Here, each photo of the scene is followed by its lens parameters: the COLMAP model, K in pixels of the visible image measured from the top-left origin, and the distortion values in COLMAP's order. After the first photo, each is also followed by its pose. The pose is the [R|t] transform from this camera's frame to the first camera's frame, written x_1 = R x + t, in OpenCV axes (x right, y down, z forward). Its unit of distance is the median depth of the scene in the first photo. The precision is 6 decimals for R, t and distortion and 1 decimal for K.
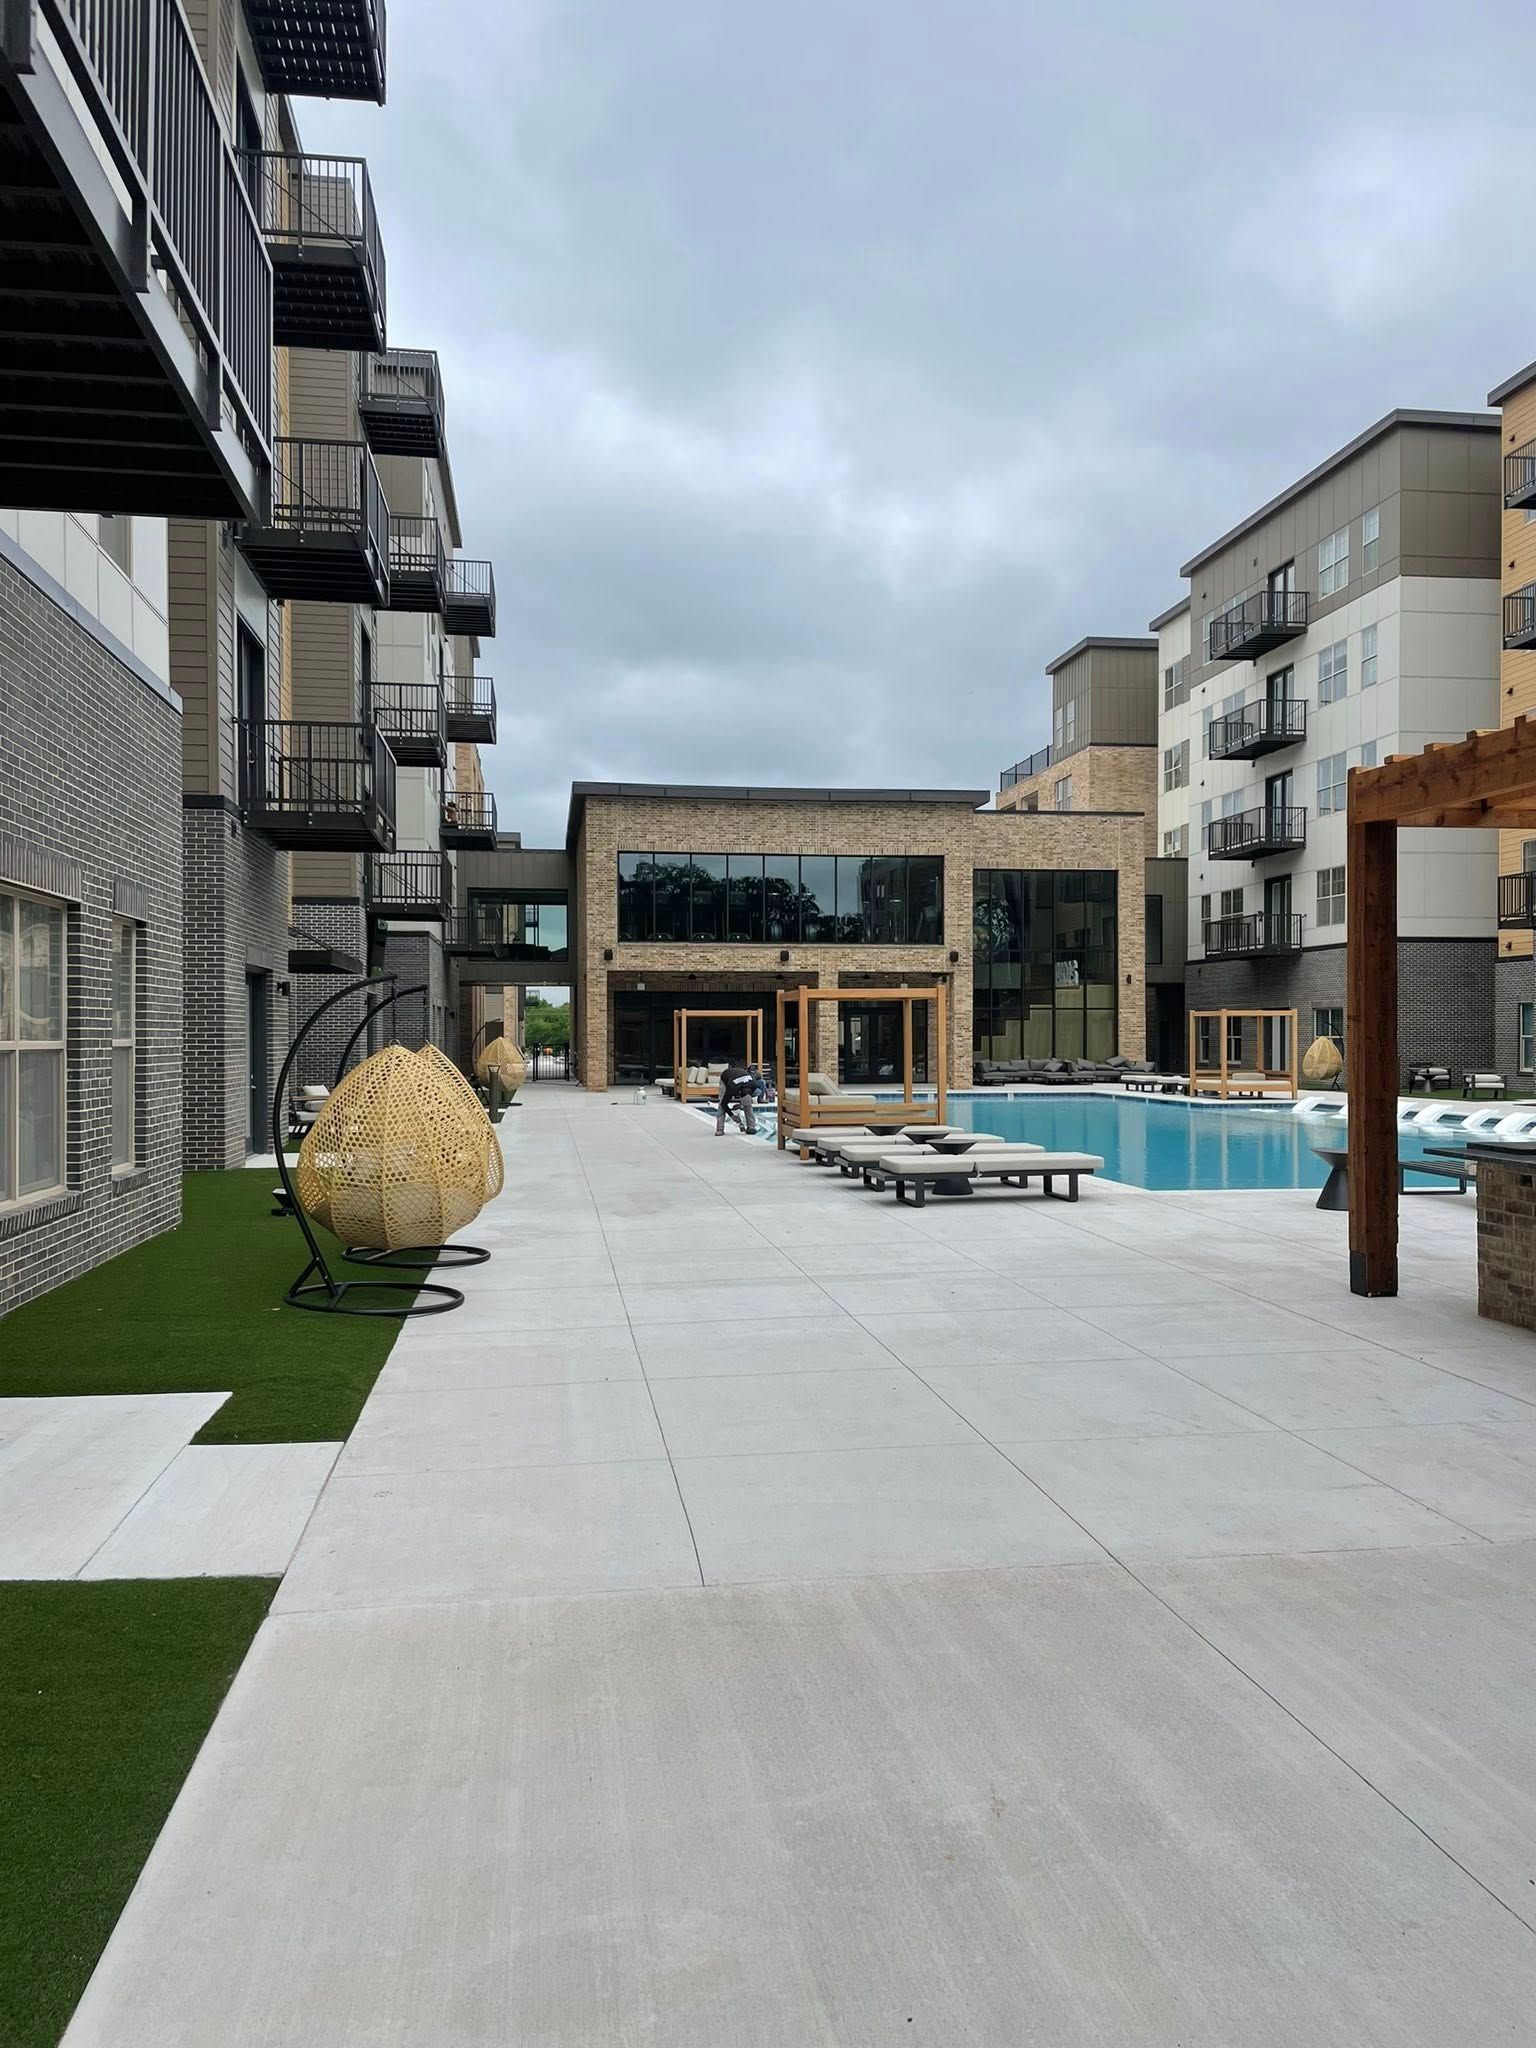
lens RADIAL K [[1603.3, 0, 768.0], [0, 1603.3, 1024.0], [0, 0, 1]] dist [0.110099, -0.123336]
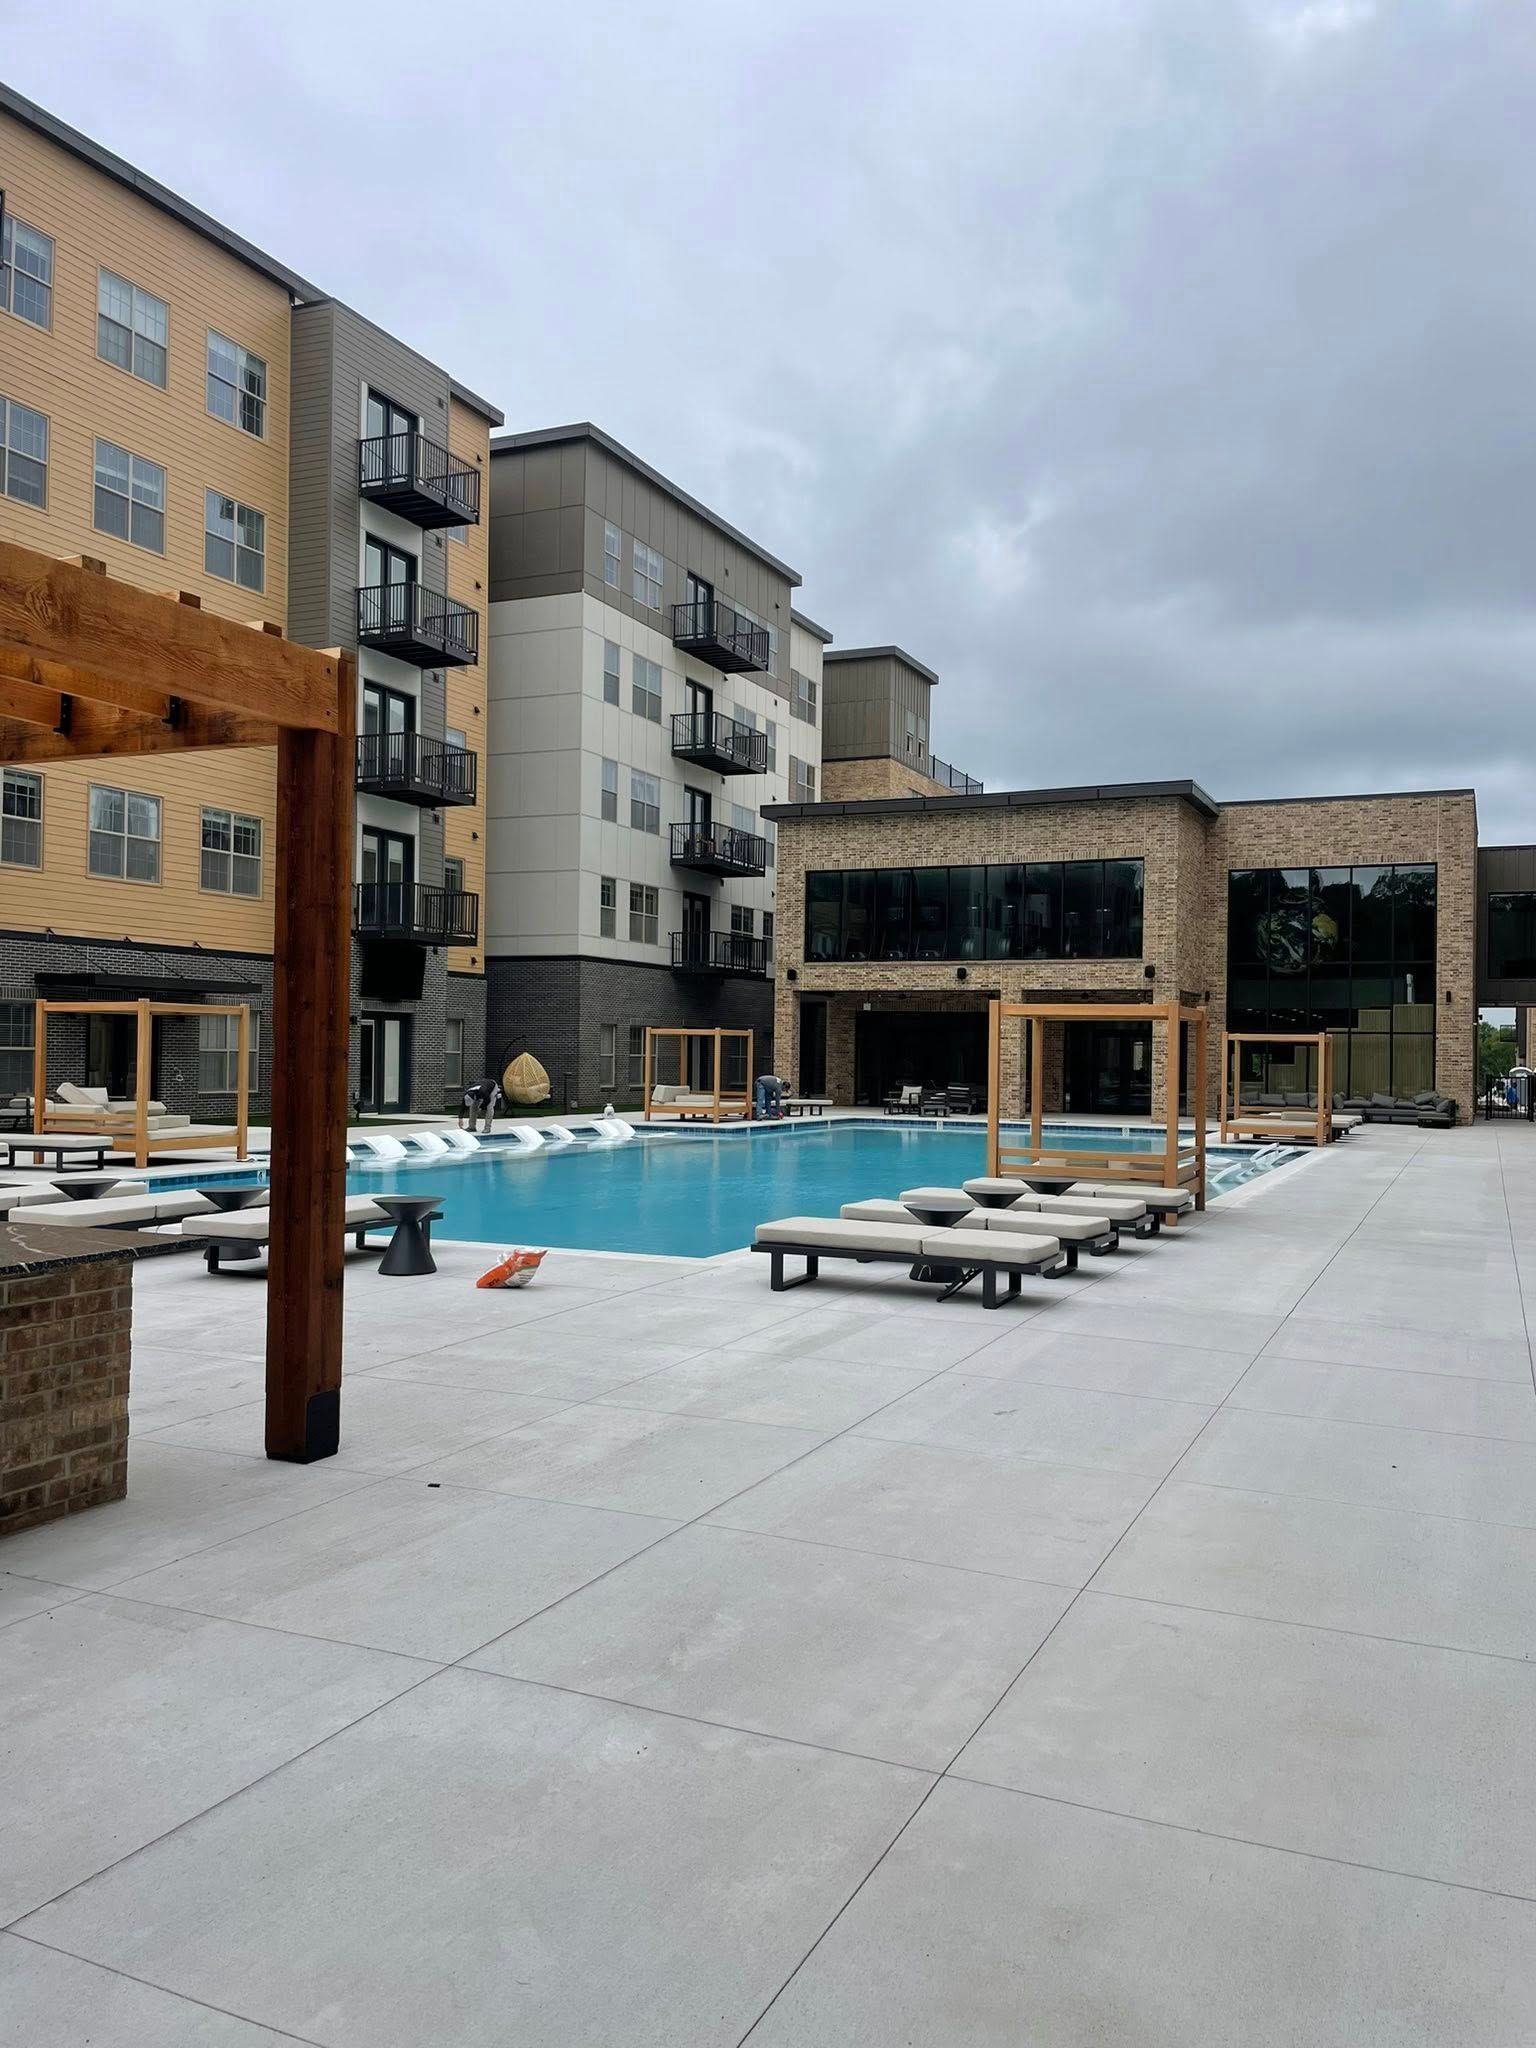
lens RADIAL K [[1546.5, 0, 768.0], [0, 1546.5, 1024.0], [0, 0, 1]] dist [0.089803, -0.116161]
pose [[0.836412, 0.004563, -0.548083, 0.409144], [-0.013080, 0.999847, -0.011637, -0.000780], [0.547946, 0.016902, 0.836343, 0.176985]]
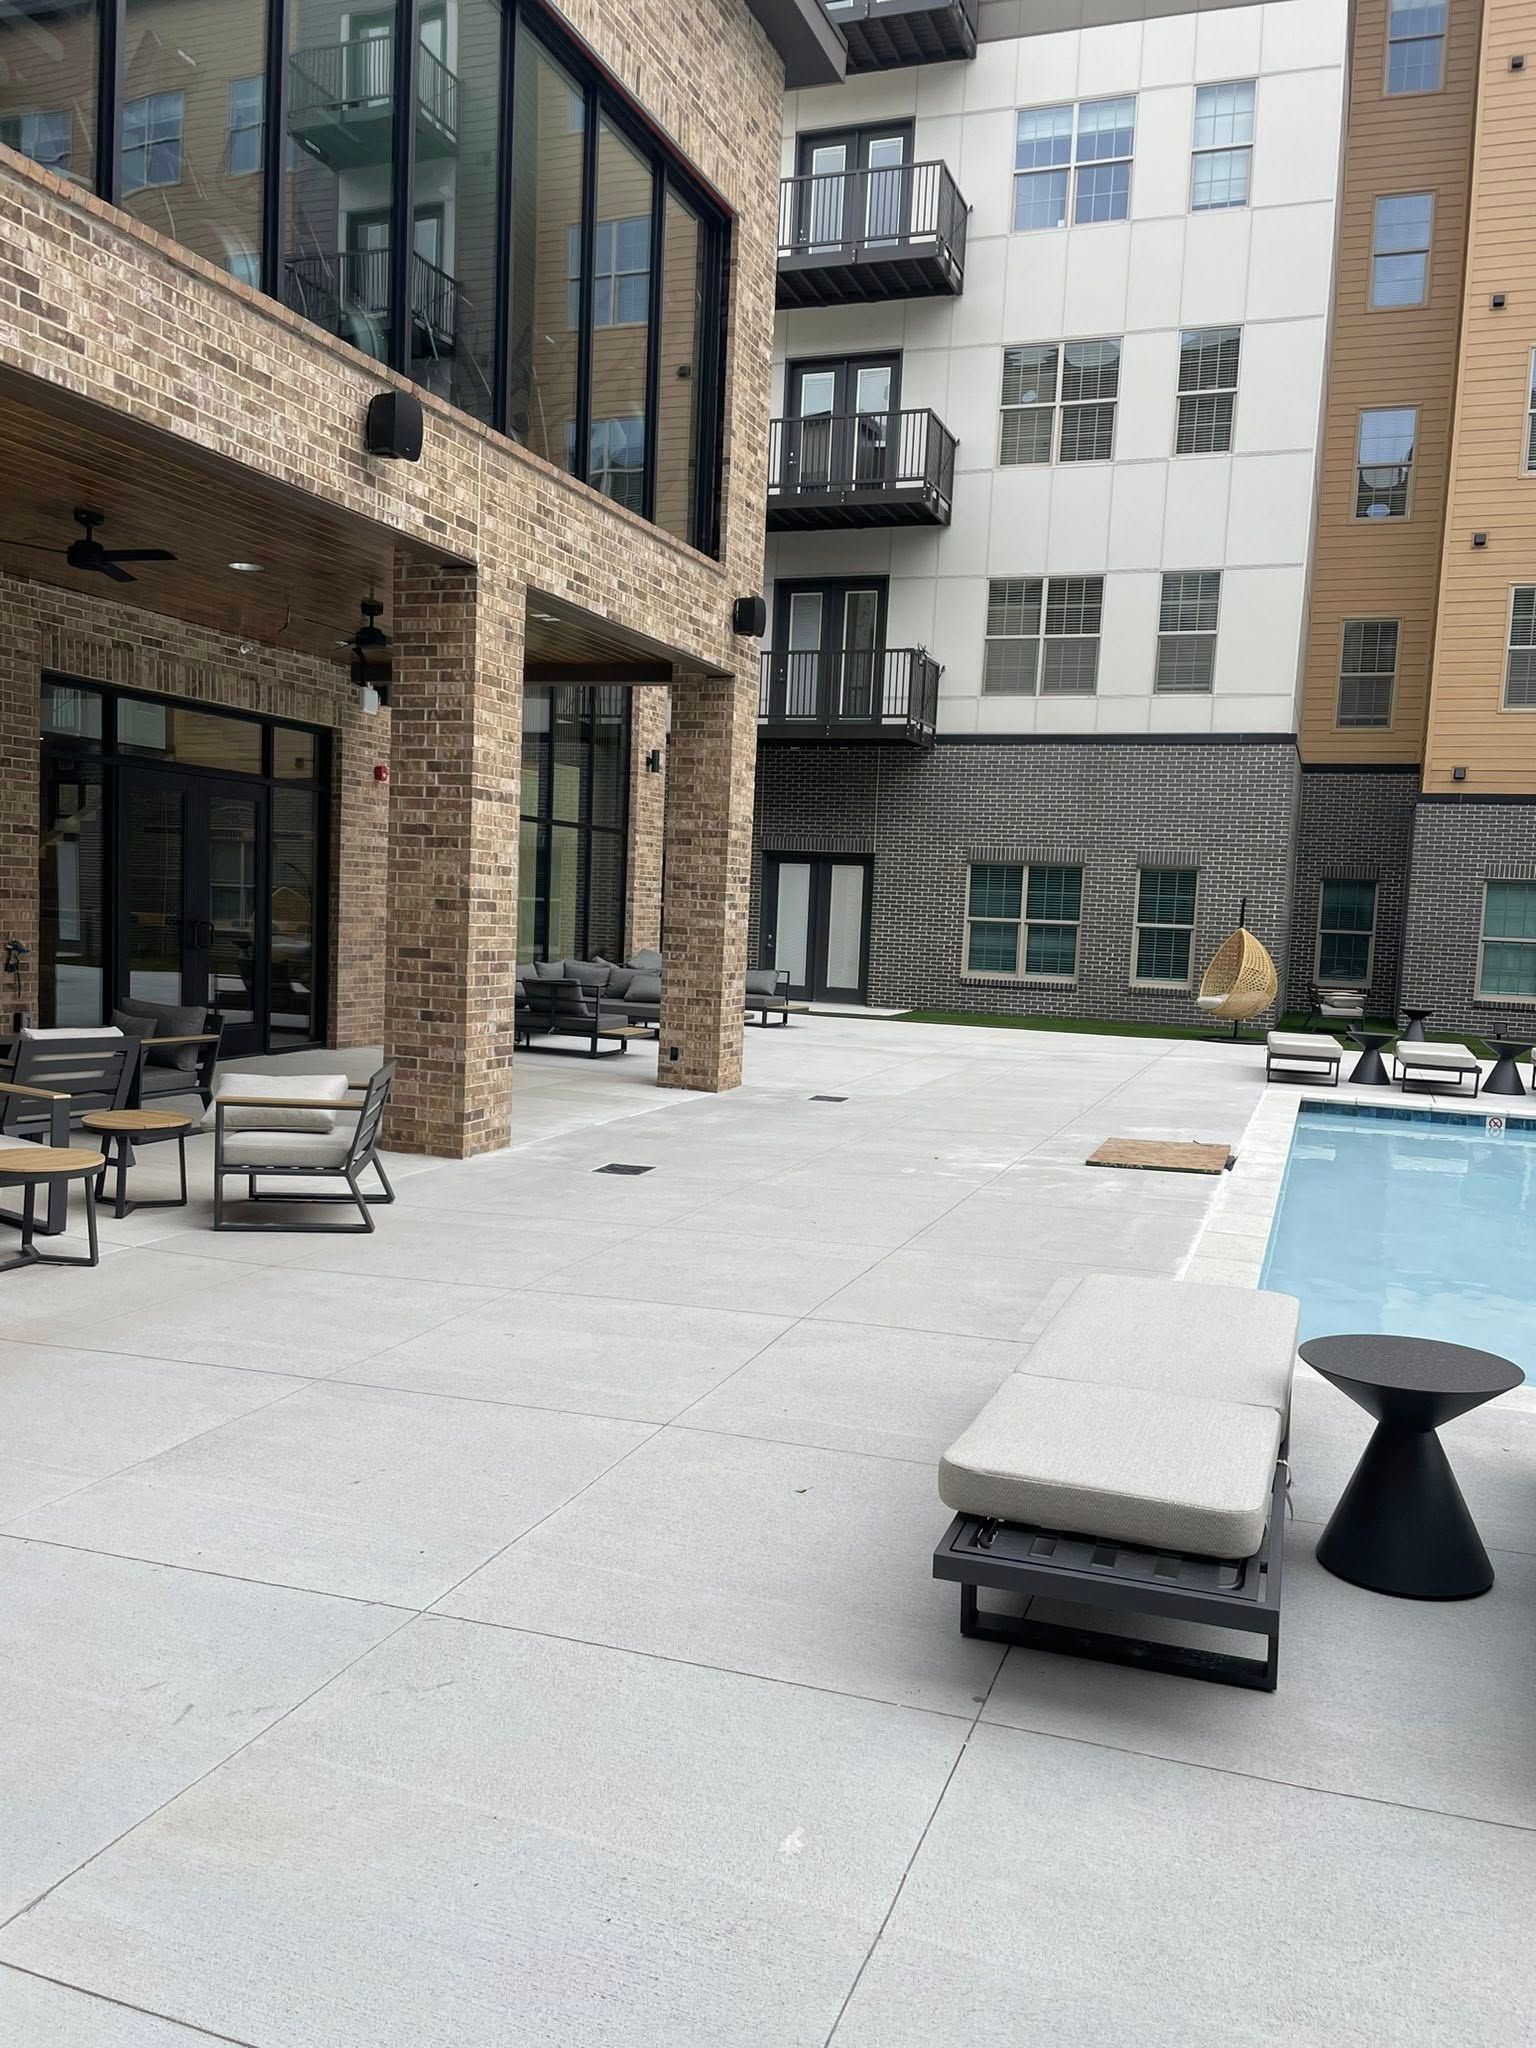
lens RADIAL K [[1546.5, 0, 768.0], [0, 1546.5, 1024.0], [0, 0, 1]] dist [0.089803, -0.116161]
pose [[0.479249, -0.045504, 0.876499, -0.121483], [-0.060285, 0.994590, 0.084598, 0.005238], [-0.875606, -0.093383, 0.473913, 0.869879]]
